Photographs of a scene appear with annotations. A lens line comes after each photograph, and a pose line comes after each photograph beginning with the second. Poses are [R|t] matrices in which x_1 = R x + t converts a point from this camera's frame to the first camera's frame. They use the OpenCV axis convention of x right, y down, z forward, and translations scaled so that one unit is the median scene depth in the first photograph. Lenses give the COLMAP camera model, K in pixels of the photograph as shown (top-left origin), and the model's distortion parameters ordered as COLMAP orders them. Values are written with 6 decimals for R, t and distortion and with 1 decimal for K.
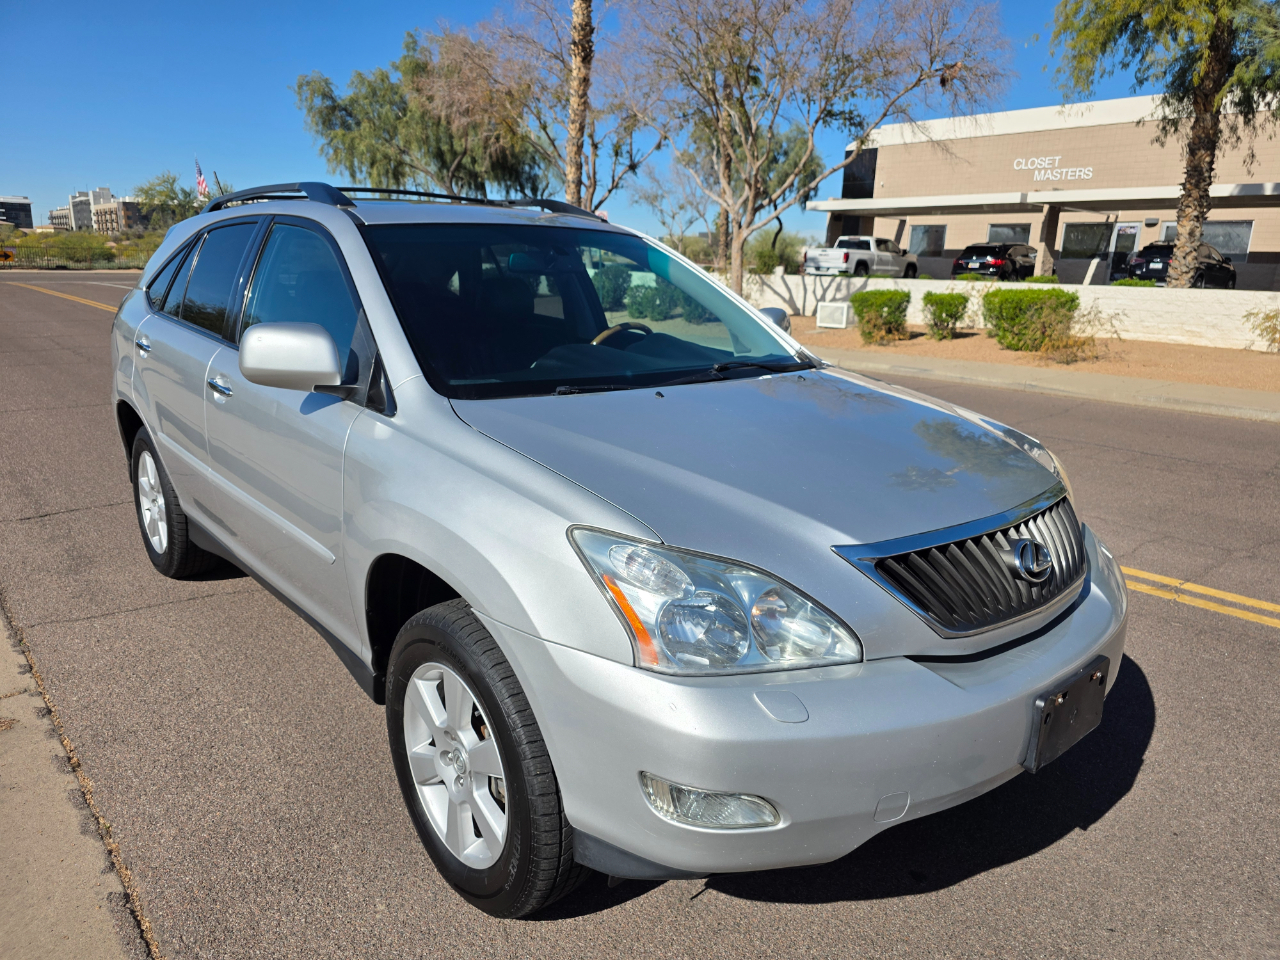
lens RADIAL K [[918.8, 0, 621.3], [0, 918.8, 477.0], [0, 0, 1]] dist [0.019704, 0.002016]
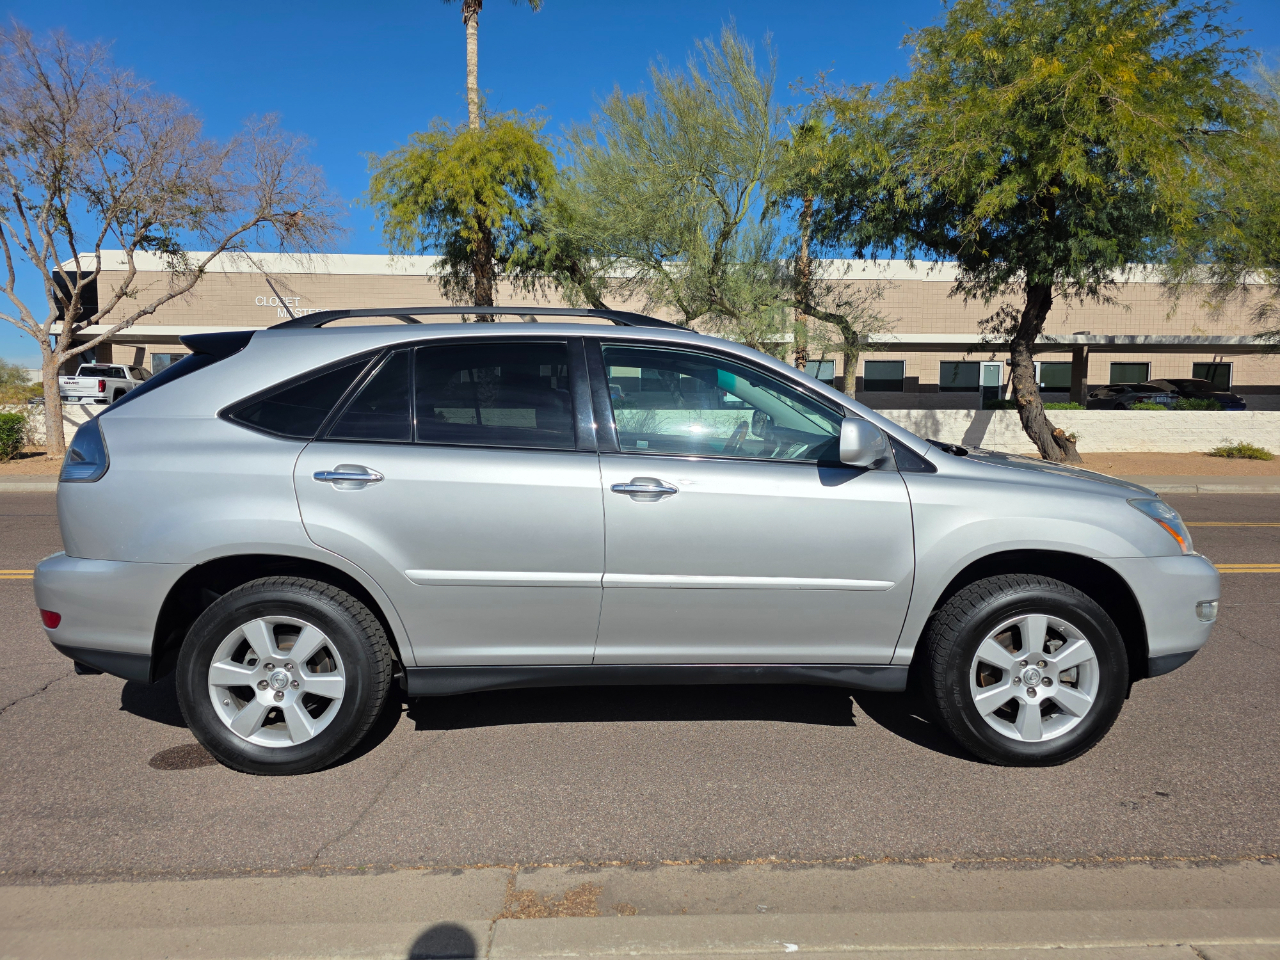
lens RADIAL K [[918.8, 0, 621.3], [0, 918.8, 477.0], [0, 0, 1]] dist [0.019704, 0.002016]
pose [[0.597794, -0.090249, 0.796553, -0.287518], [0.198240, 0.979424, -0.037806, -0.016665], [-0.776752, 0.180509, 0.603385, 0.083813]]
